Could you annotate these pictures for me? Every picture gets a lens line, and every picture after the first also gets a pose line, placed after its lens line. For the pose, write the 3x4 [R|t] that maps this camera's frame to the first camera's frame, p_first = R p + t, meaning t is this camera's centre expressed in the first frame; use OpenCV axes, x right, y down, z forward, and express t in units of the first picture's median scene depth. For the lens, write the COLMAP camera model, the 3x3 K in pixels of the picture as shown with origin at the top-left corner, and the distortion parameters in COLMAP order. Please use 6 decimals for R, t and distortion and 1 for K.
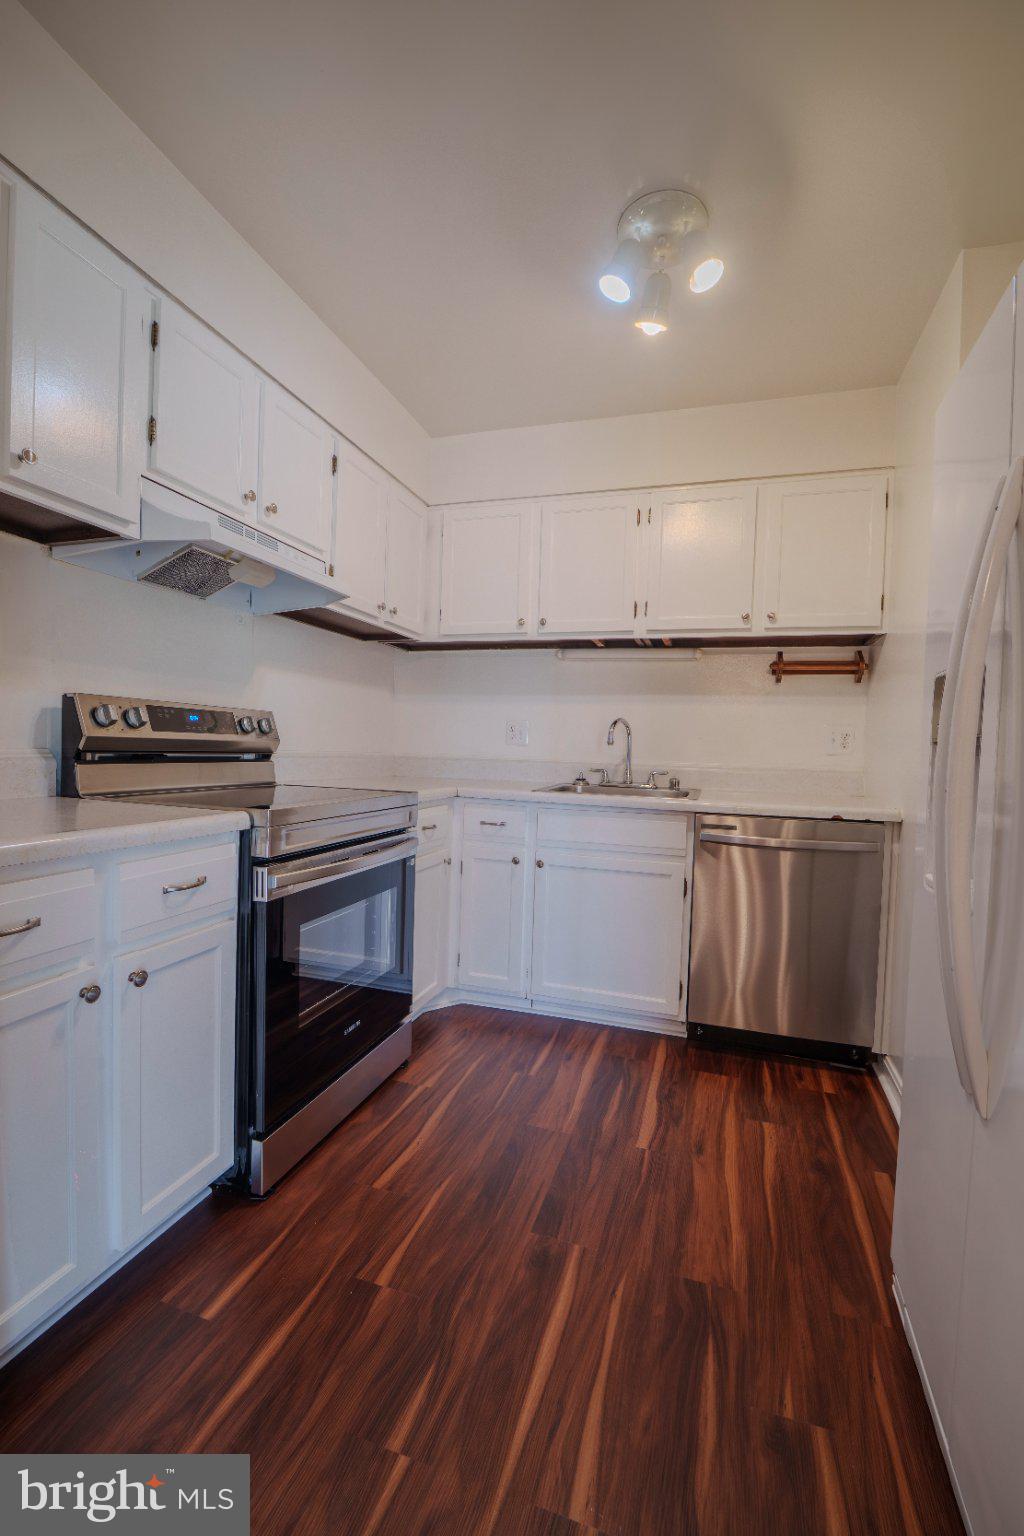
lens RADIAL K [[657.8, 0, 513.8], [0, 657.8, 771.9], [0, 0, 1]] dist [-0.019879, 0.000309]
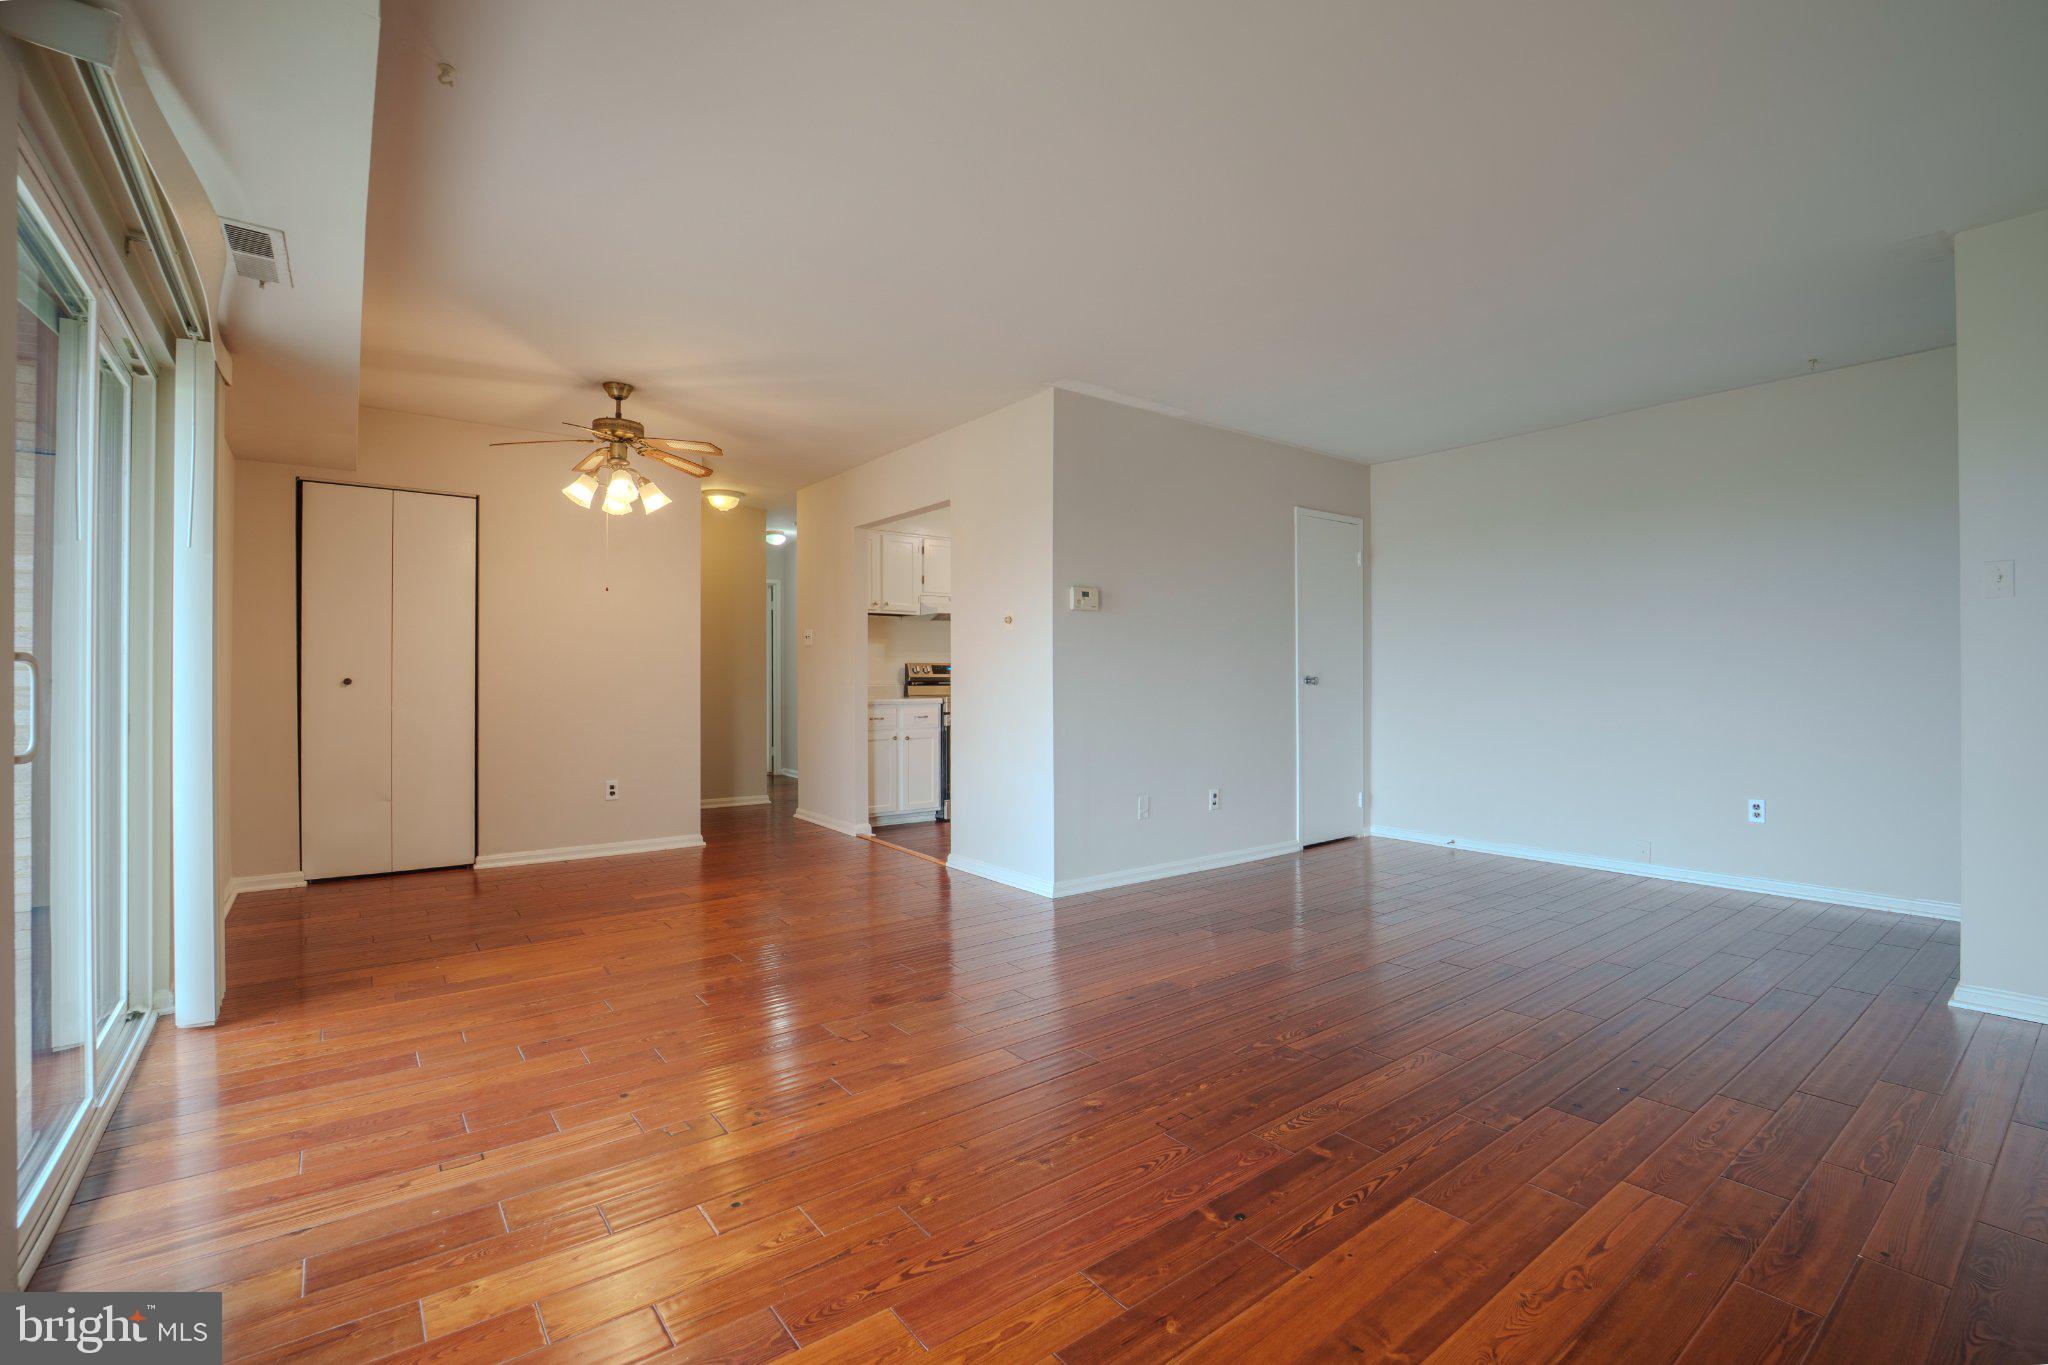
lens RADIAL K [[880.0, 0, 1032.1], [0, 880.0, 676.2], [0, 0, 1]] dist [-0.012573, -0.005296]
pose [[0.817125, -0.035413, -0.575371, 1.638880], [0.006847, 0.998637, -0.051741, 0.119926], [0.576419, 0.038340, 0.816254, -1.533826]]
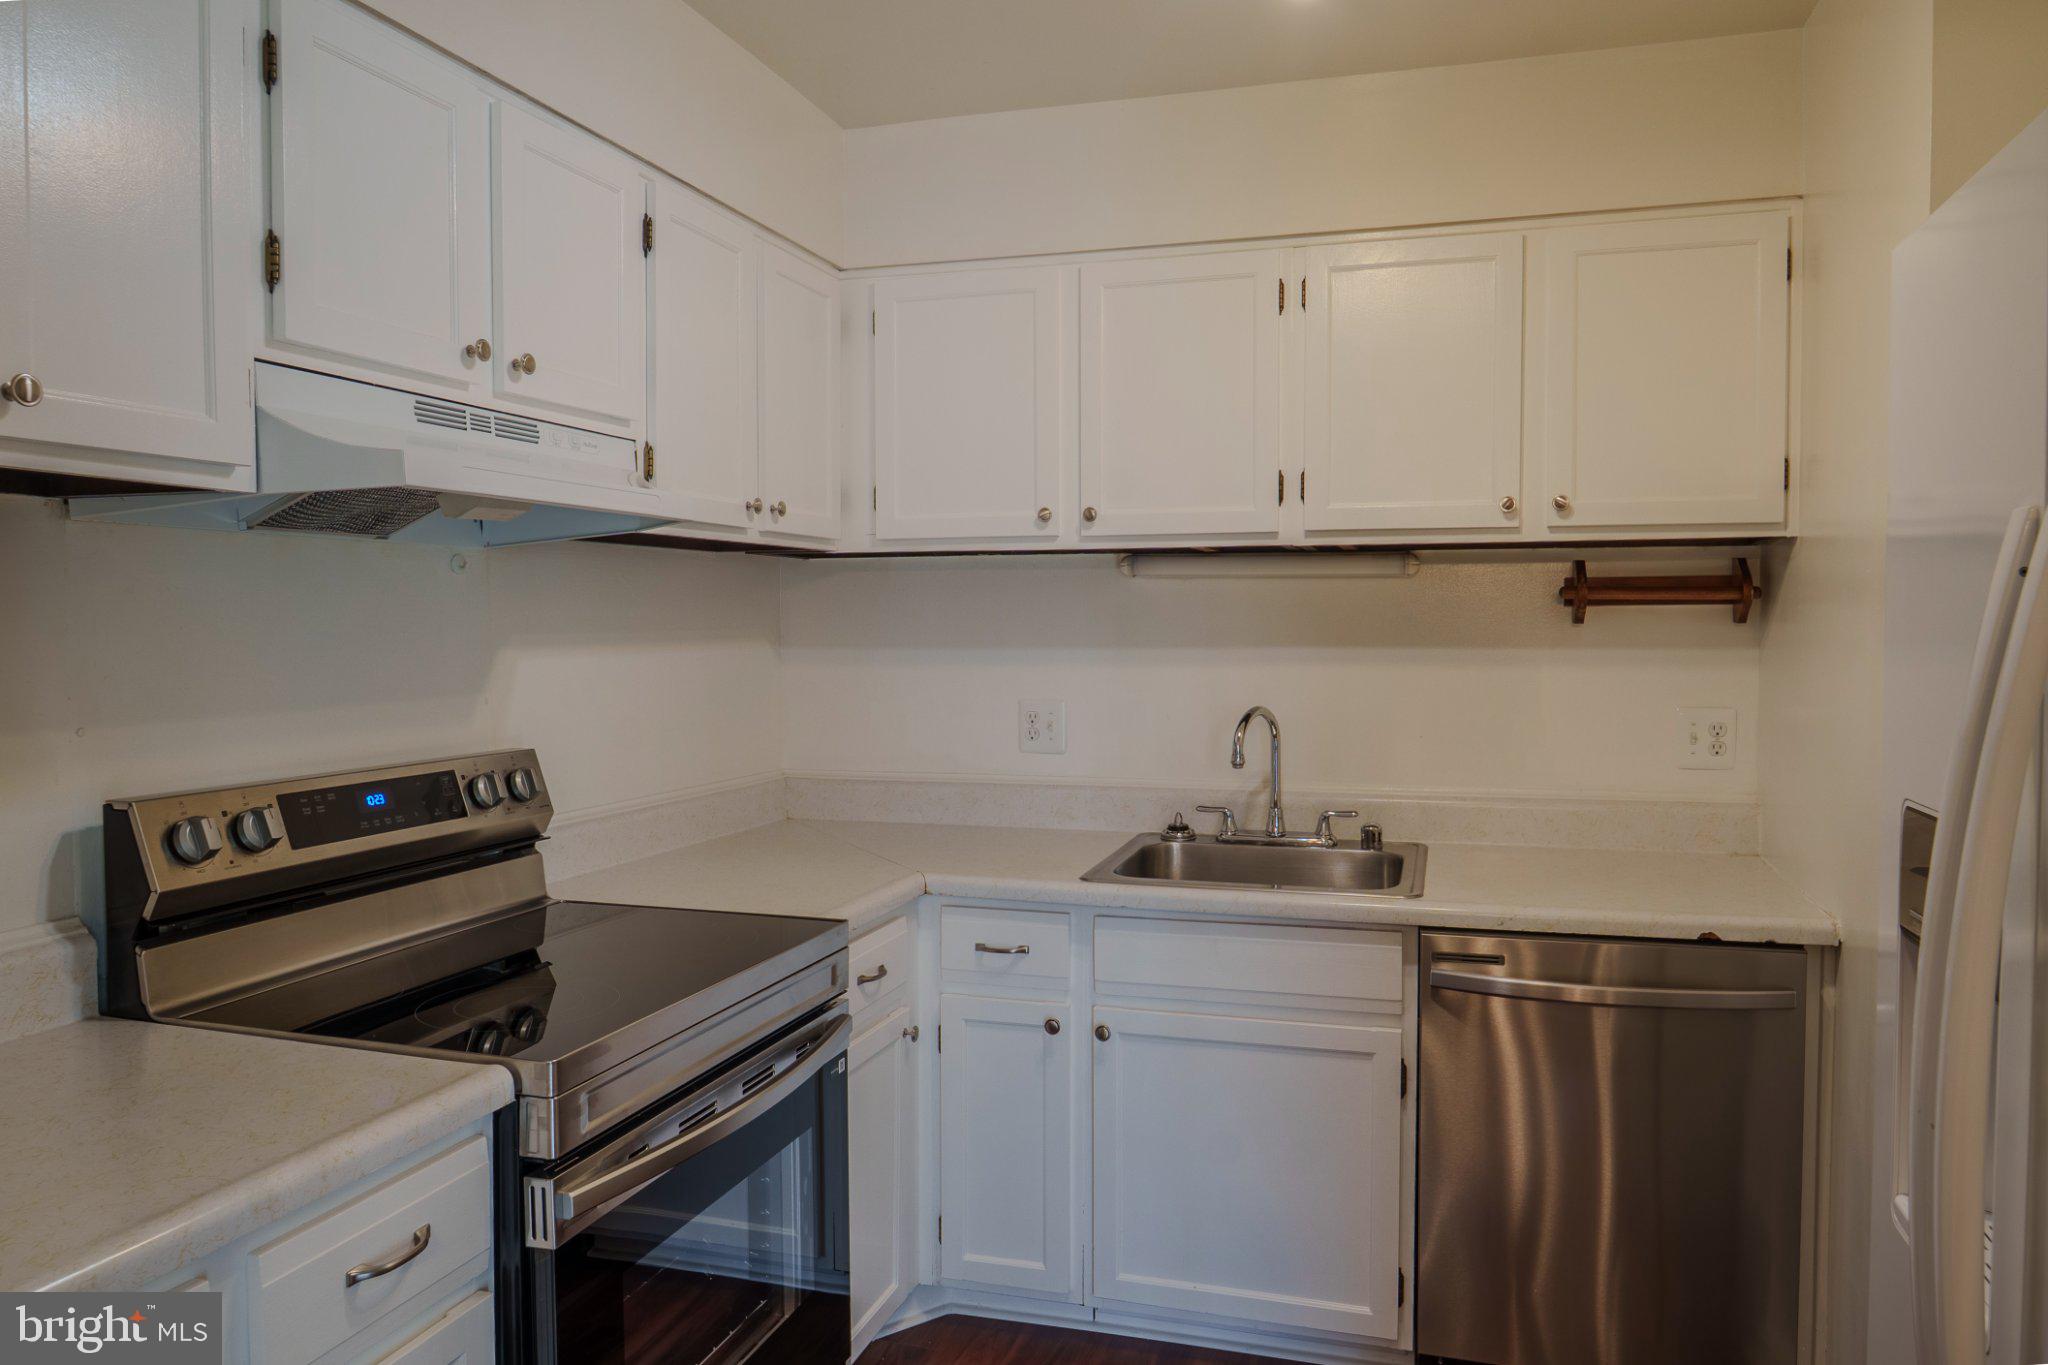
lens RADIAL K [[1381.1, 0, 1053.8], [0, 1381.1, 677.8], [0, 0, 1]] dist [-0.021308, 0.001838]
pose [[0.999167, -0.034737, 0.021417, -0.009914], [0.034667, 0.999392, 0.003632, -0.142085], [-0.021530, -0.002886, 0.999764, -0.014475]]
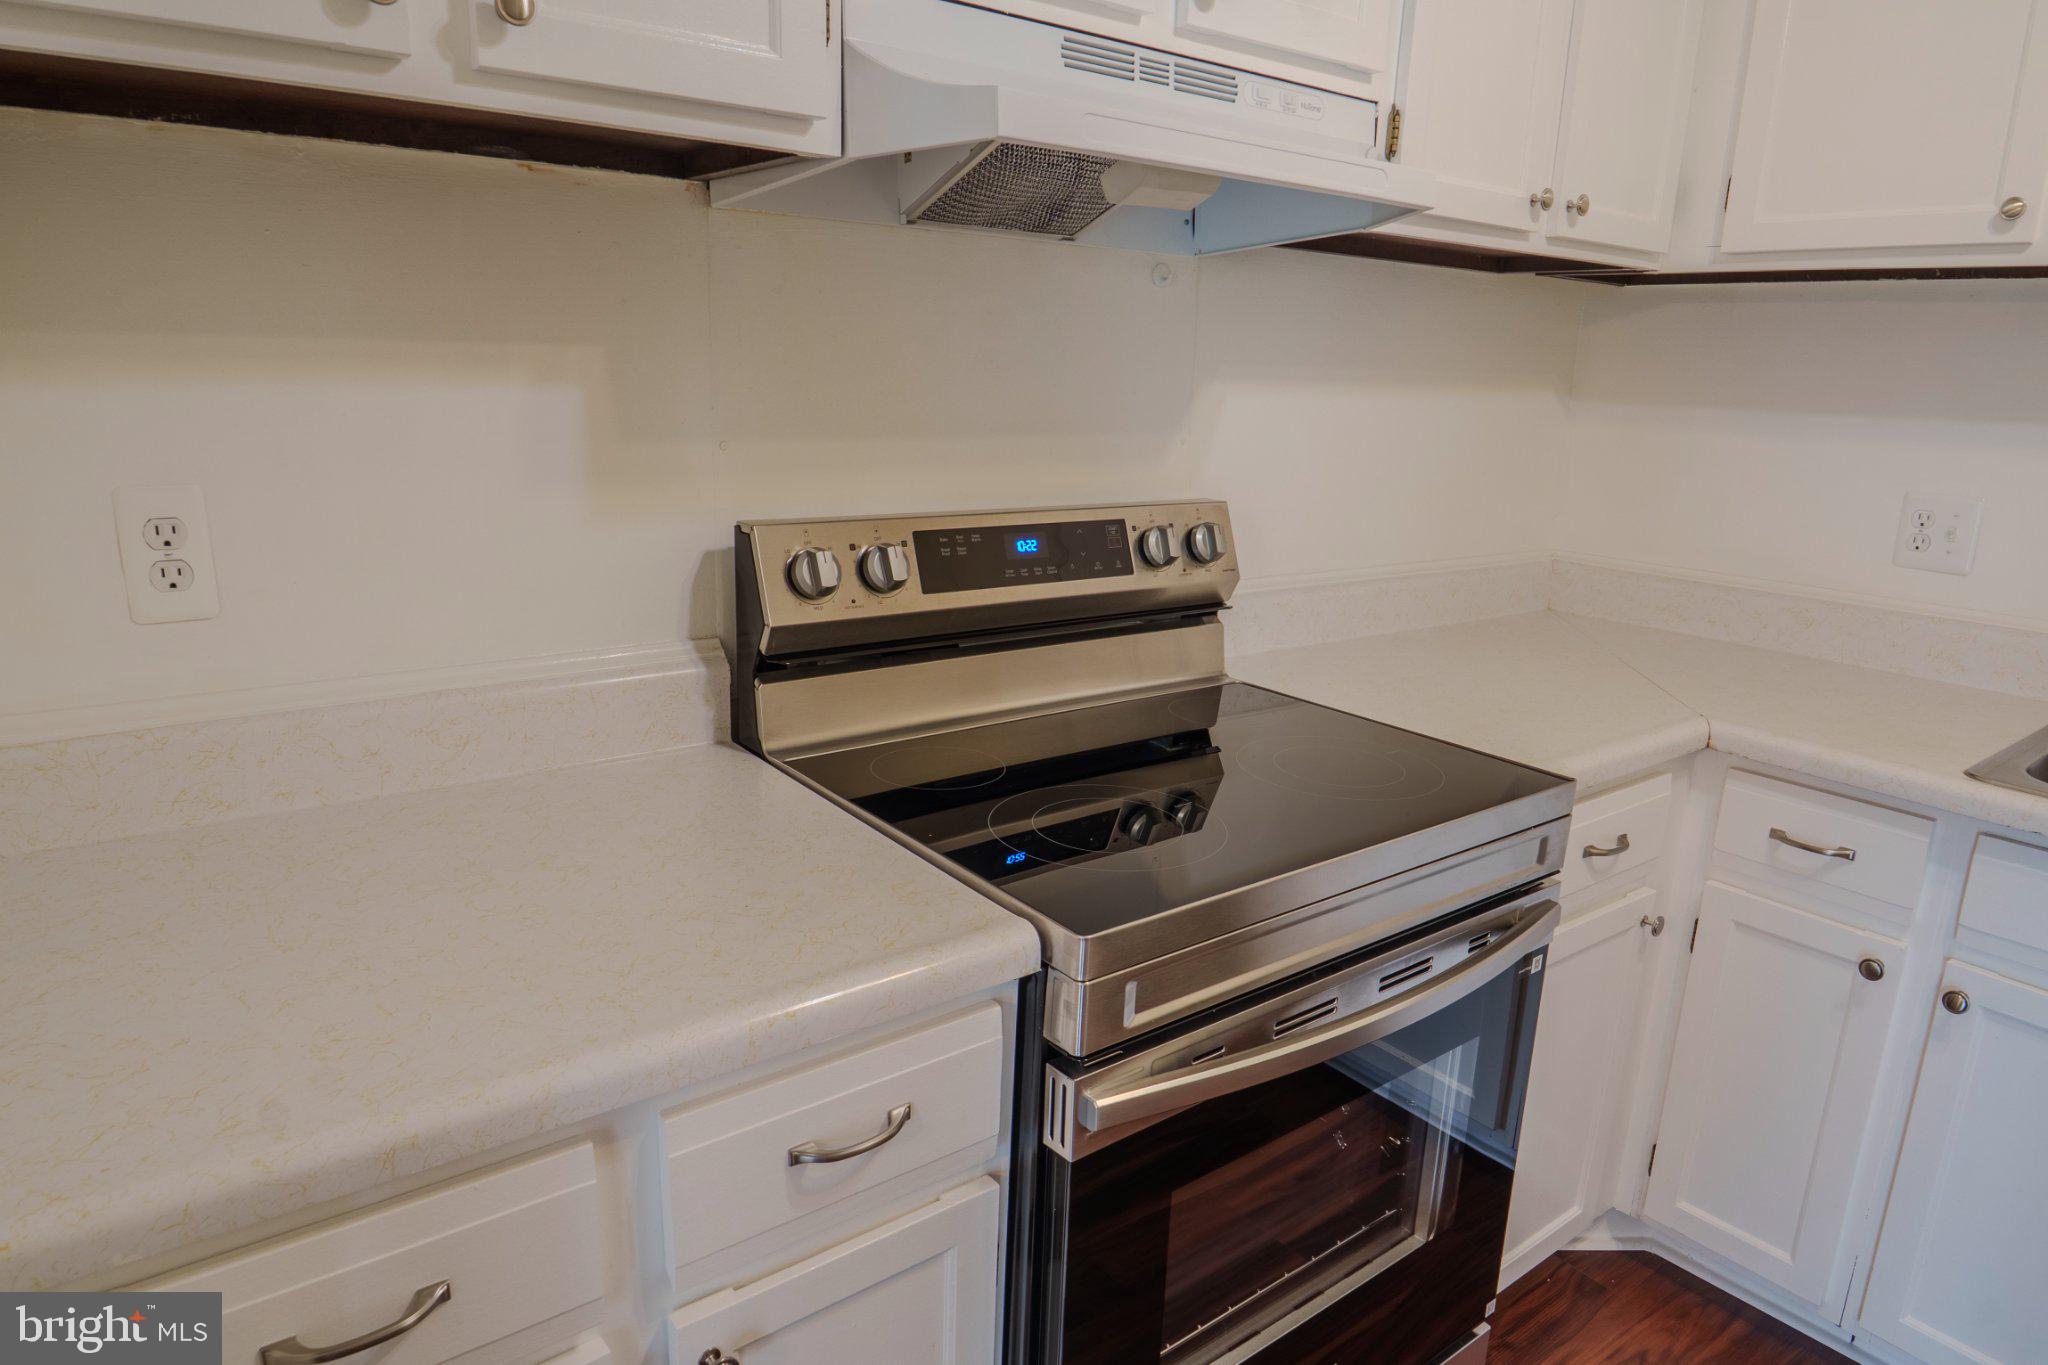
lens RADIAL K [[1271.4, 0, 1031.8], [0, 1271.4, 684.2], [0, 0, 1]] dist [-0.021232, 0.000368]
pose [[0.826103, 0.136152, -0.546824, -0.022414], [-0.029469, 0.979483, 0.199358, -0.142549], [0.562748, -0.148576, 0.813166, 0.287304]]
